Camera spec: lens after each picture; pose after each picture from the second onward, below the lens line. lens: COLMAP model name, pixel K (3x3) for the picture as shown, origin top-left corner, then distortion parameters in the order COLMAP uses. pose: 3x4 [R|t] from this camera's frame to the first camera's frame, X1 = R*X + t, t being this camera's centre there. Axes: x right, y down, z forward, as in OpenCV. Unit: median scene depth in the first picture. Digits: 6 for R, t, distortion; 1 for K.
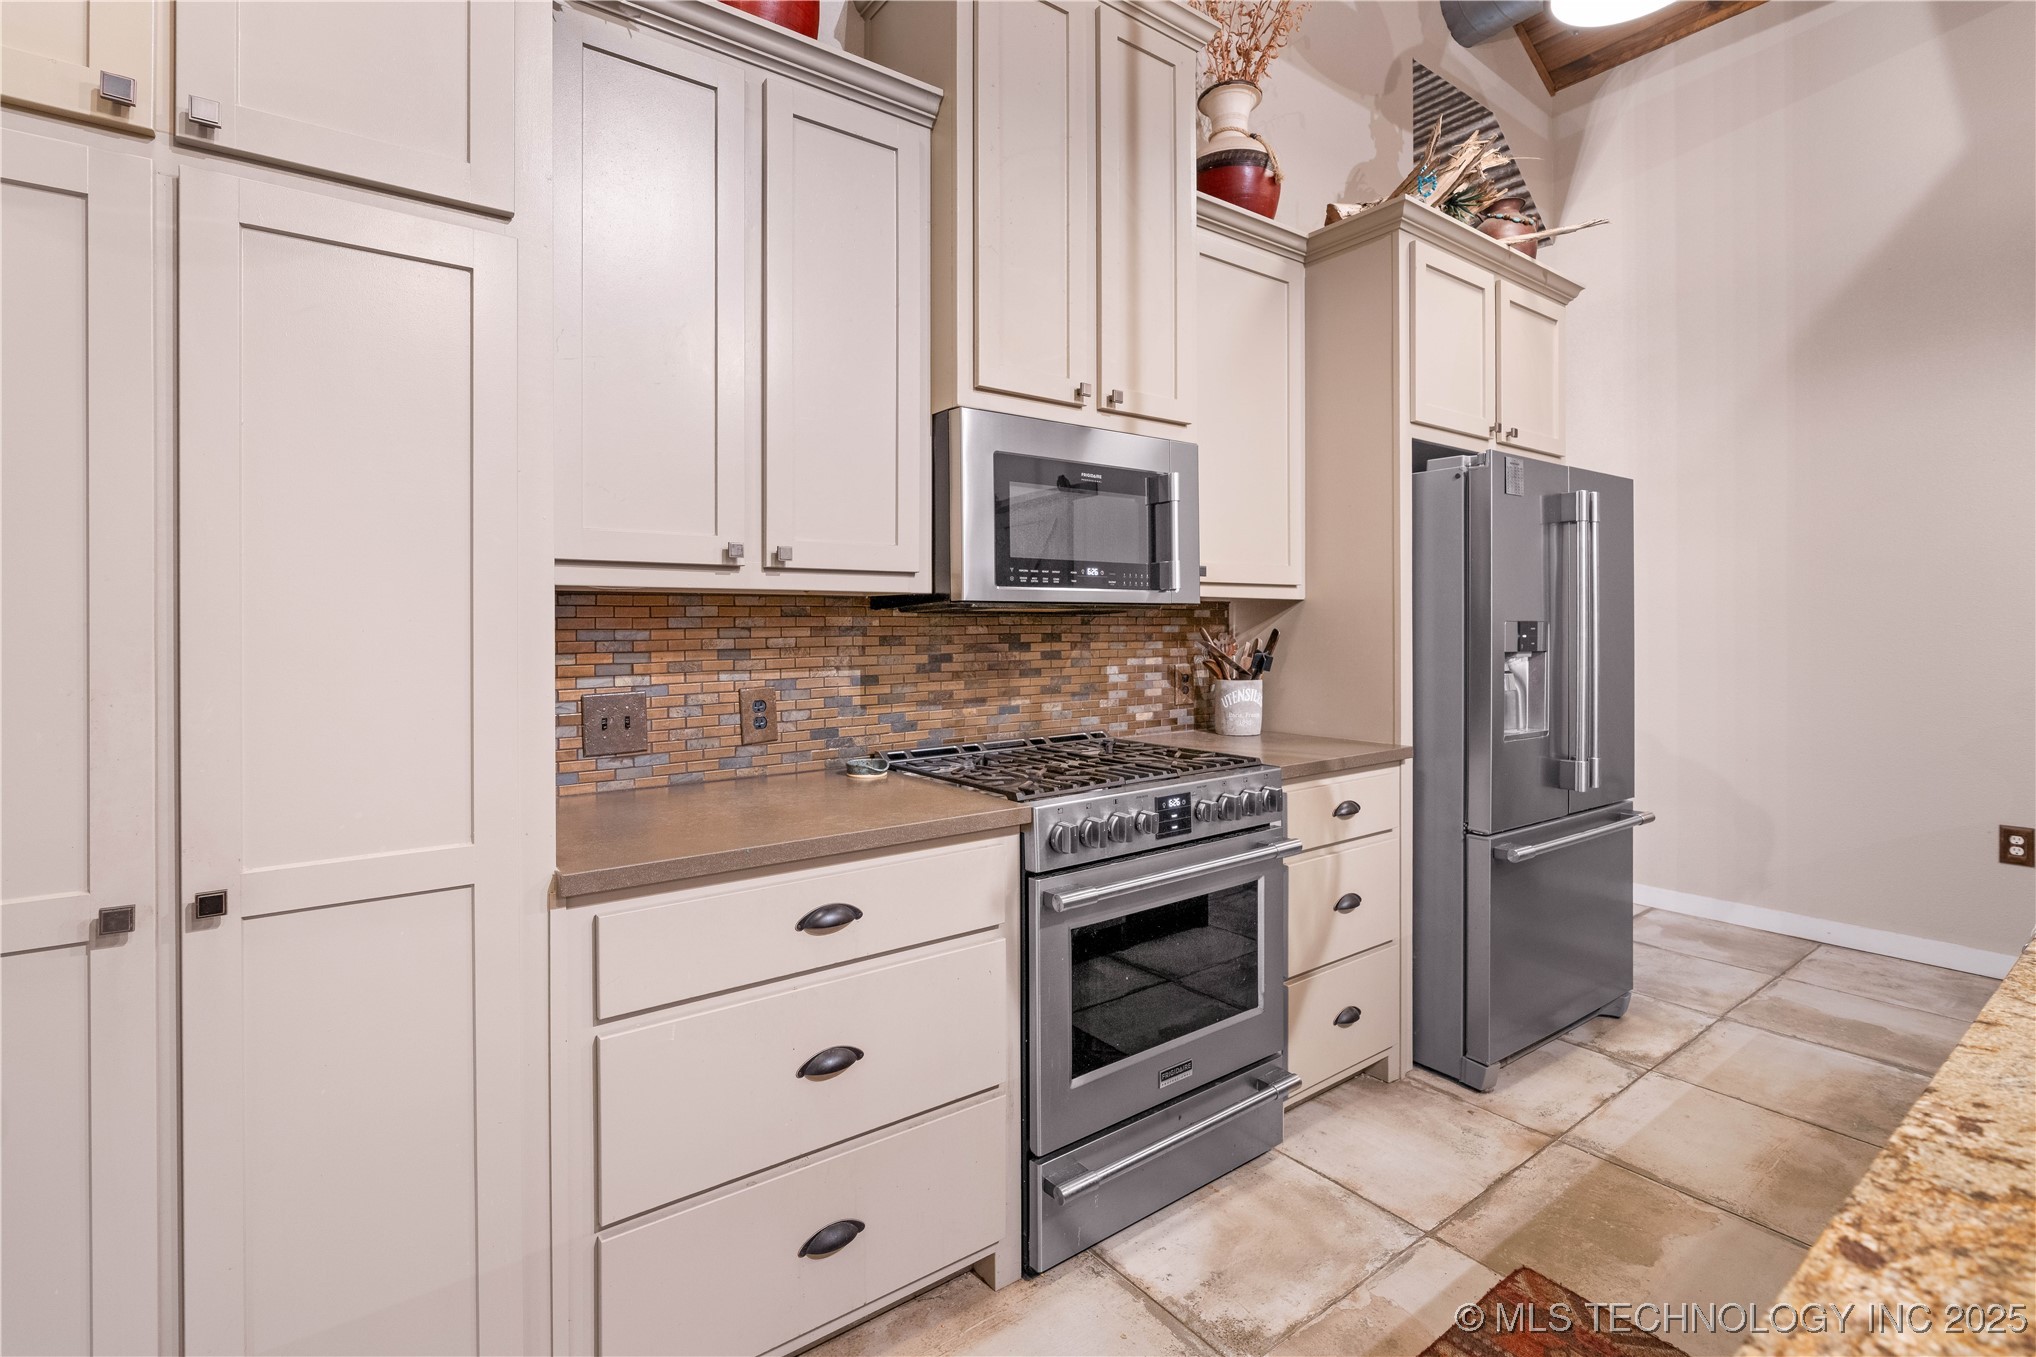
lens RADIAL K [[933.7, 0, 1019.1], [0, 933.7, 627.4], [0, 0, 1]] dist [-0.006003, 0.000348]
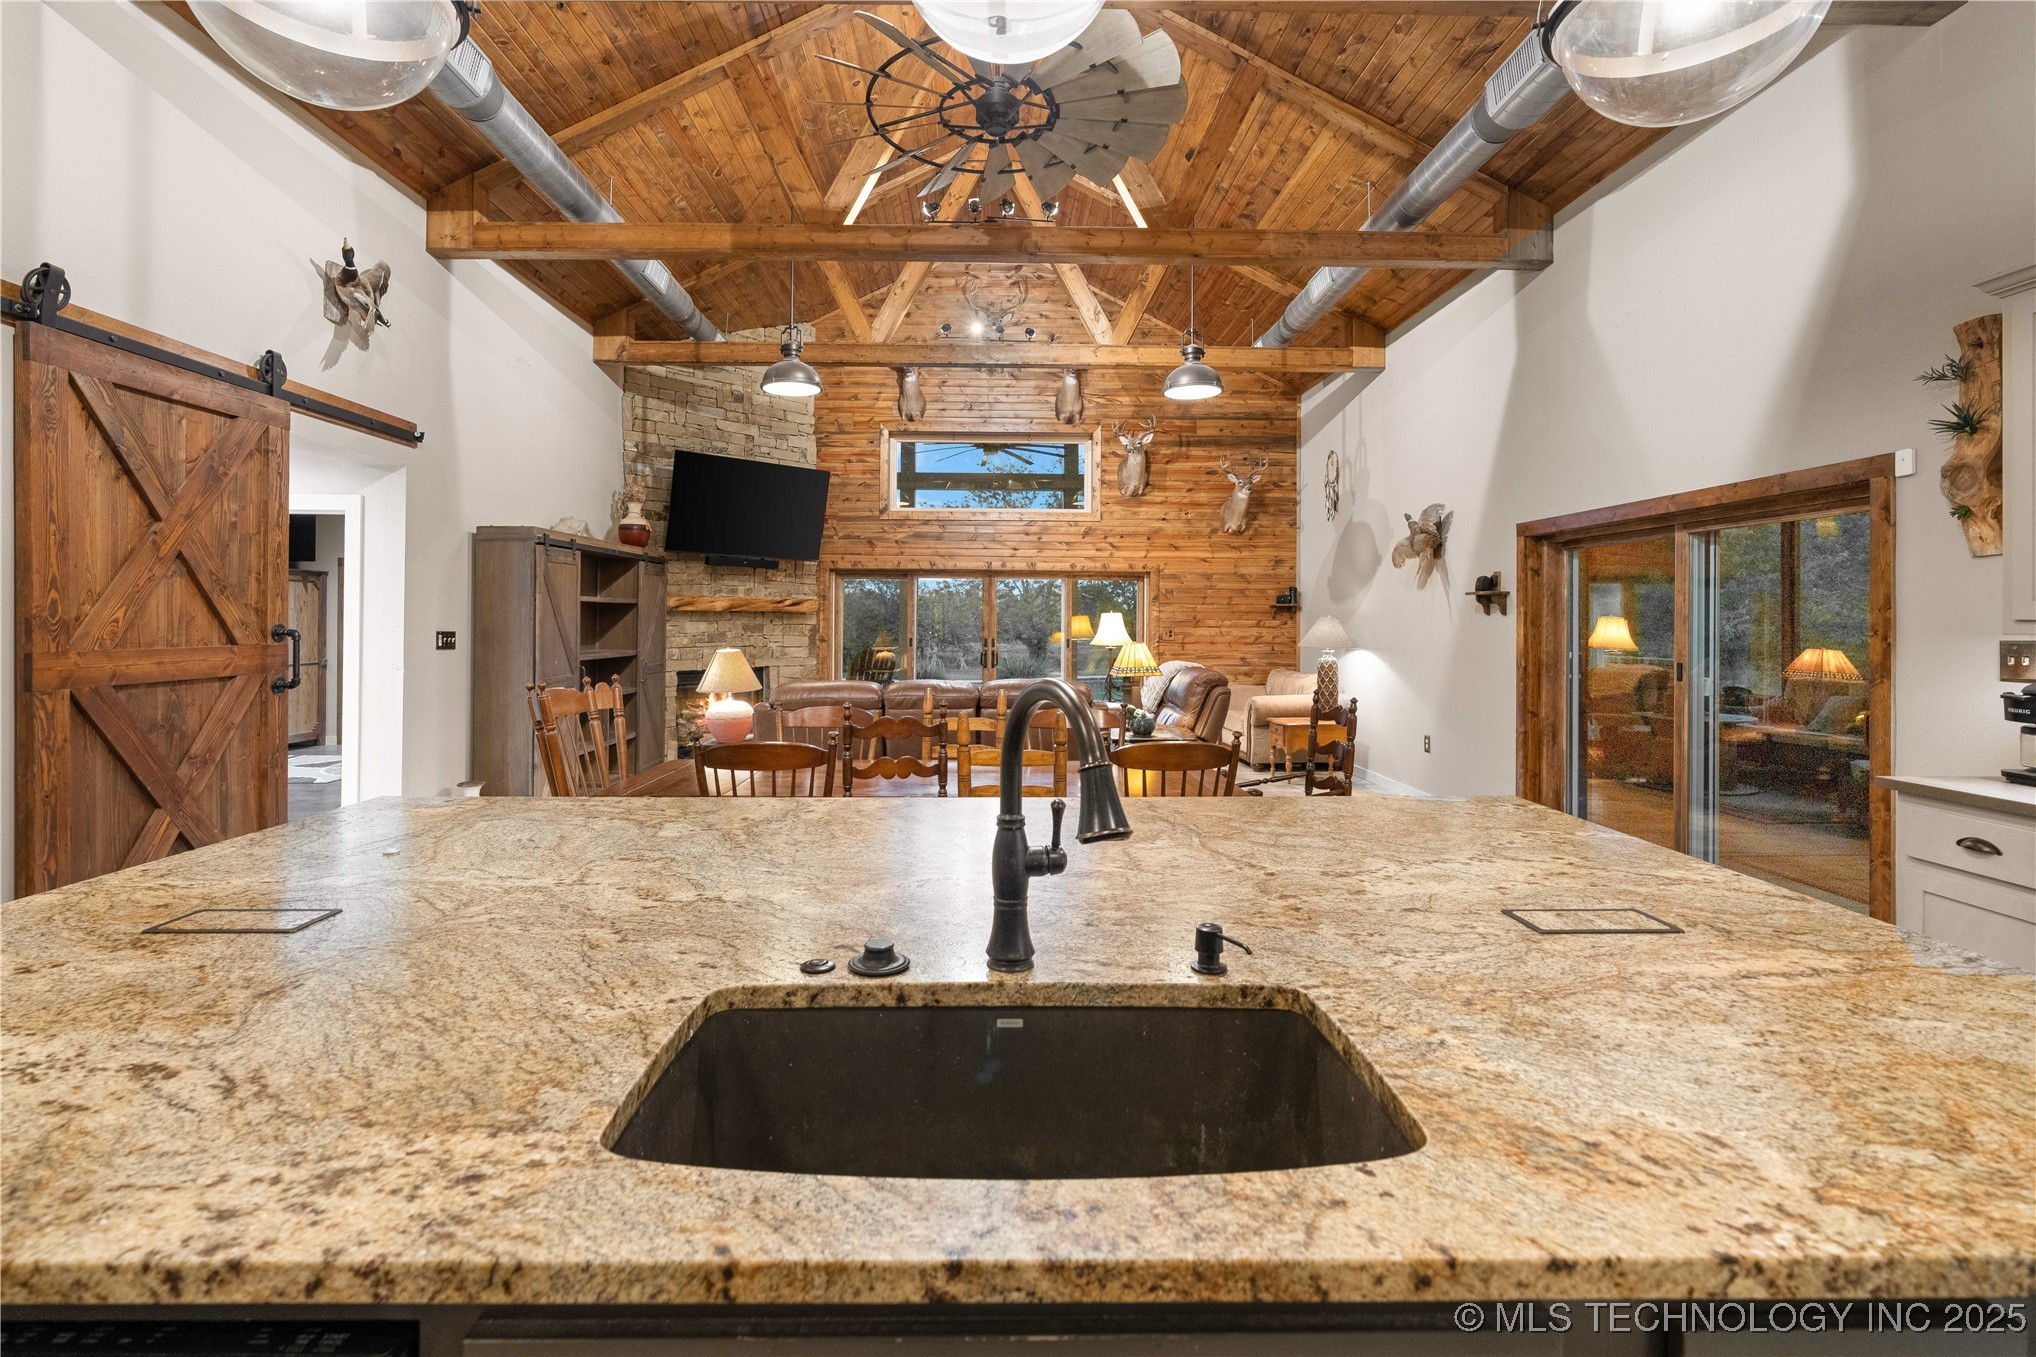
lens RADIAL K [[945.7, 0, 1008.9], [0, 945.7, 612.0], [0, 0, 1]] dist [-0.007379, 0.000392]
pose [[-0.808268, 0.006954, 0.588774, 0.318267], [-0.001657, 0.999899, -0.014085, -0.049344], [-0.588813, -0.012360, -0.808175, 0.710829]]
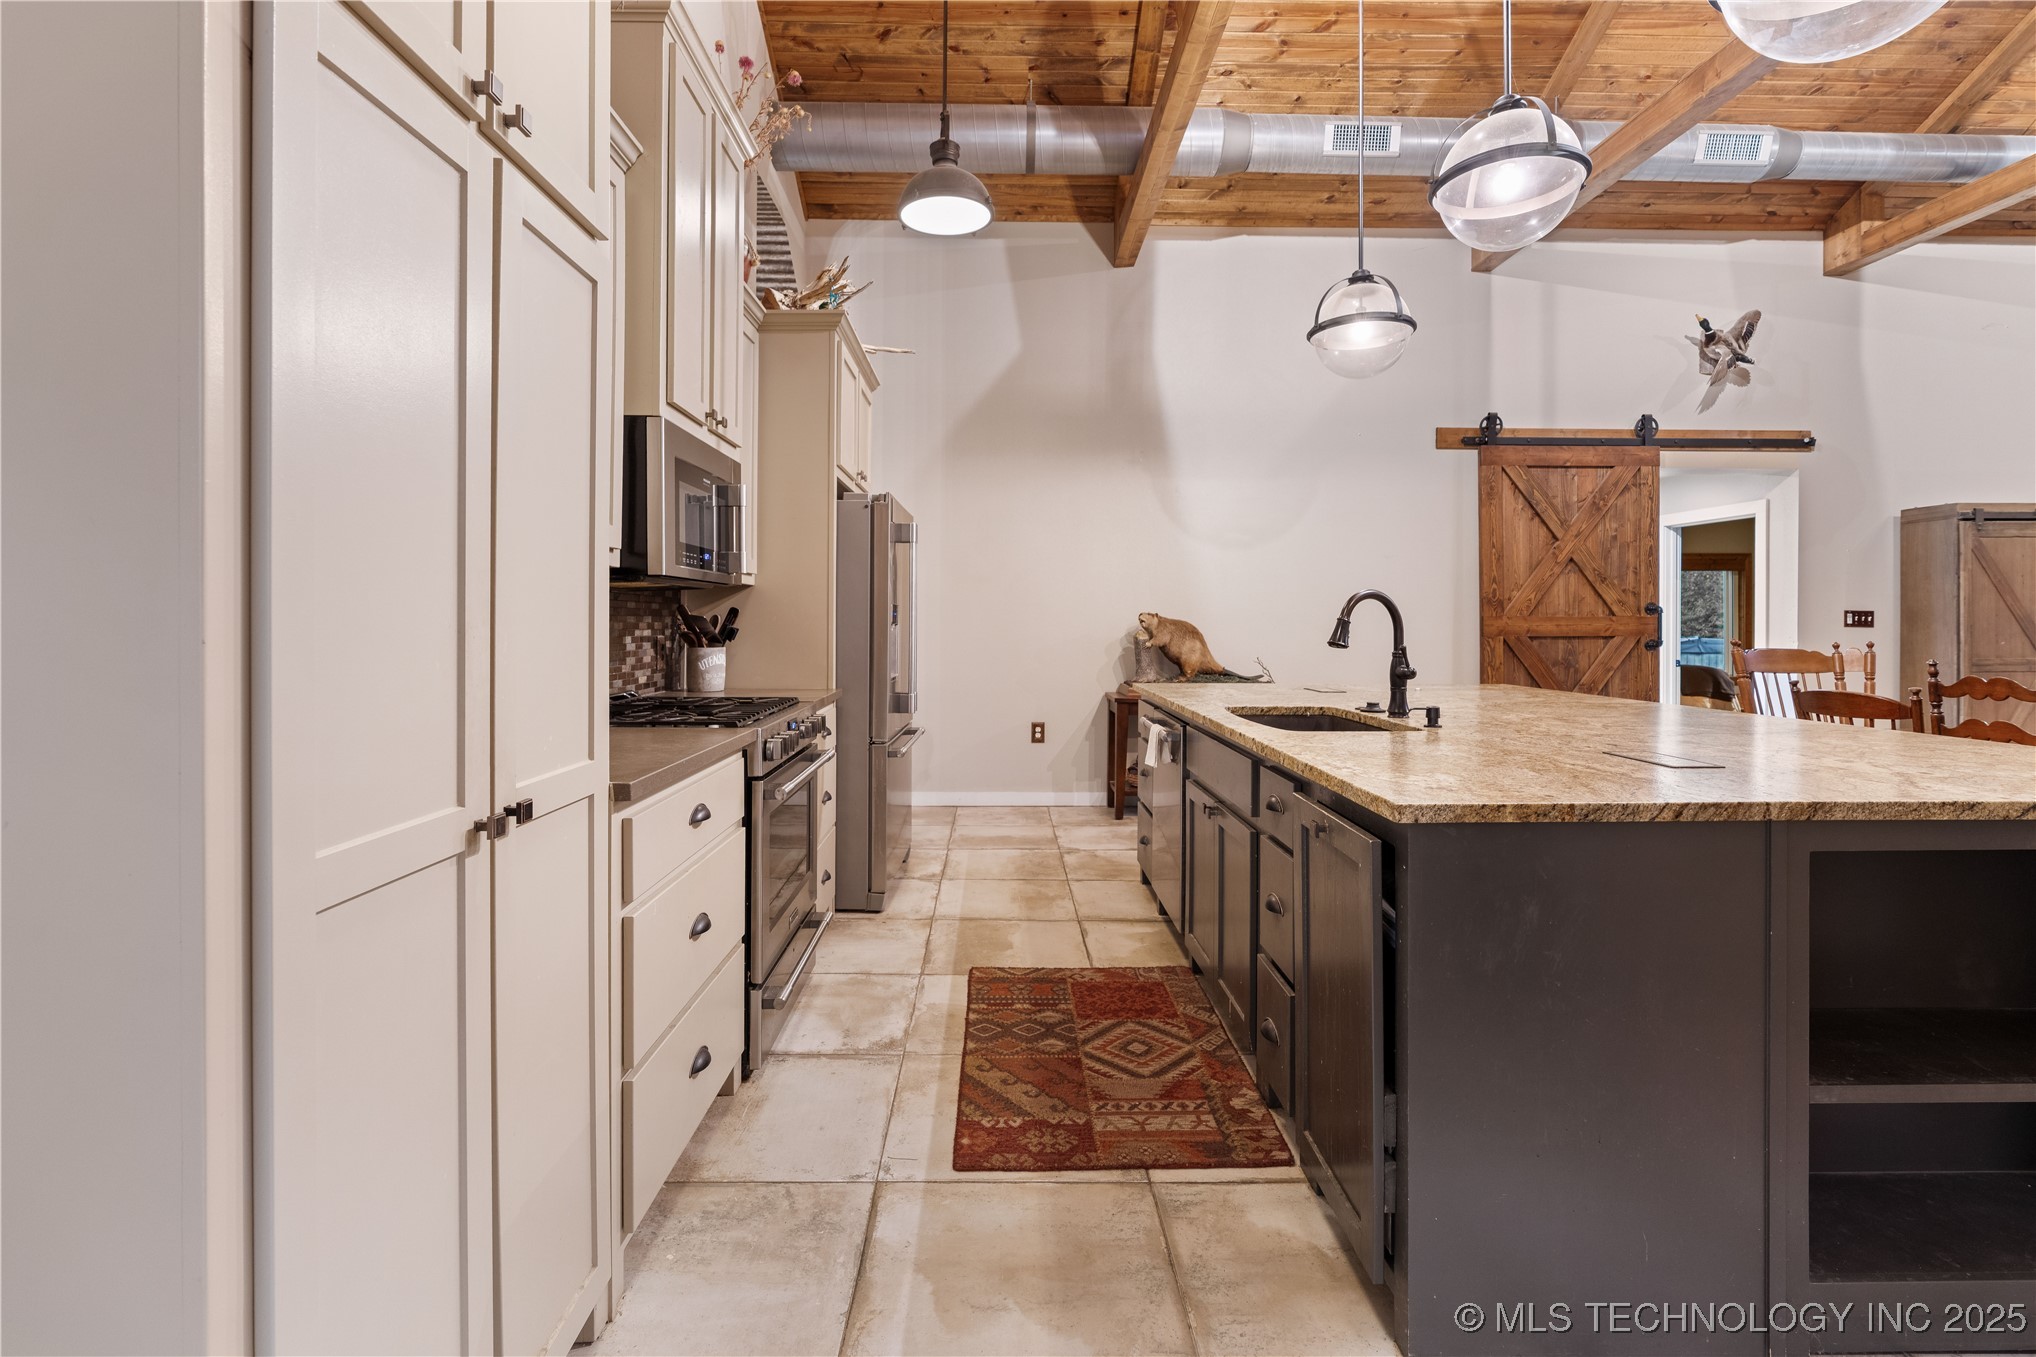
lens RADIAL K [[930.2, 0, 1007.4], [0, 930.2, 623.9], [0, 0, 1]] dist [-0.001137, 0.000322]
pose [[0.591887, 0.004655, 0.806008, -0.697599], [-0.006209, 0.999980, -0.001216, 0.030810], [-0.805997, -0.004285, 0.591904, -0.079425]]
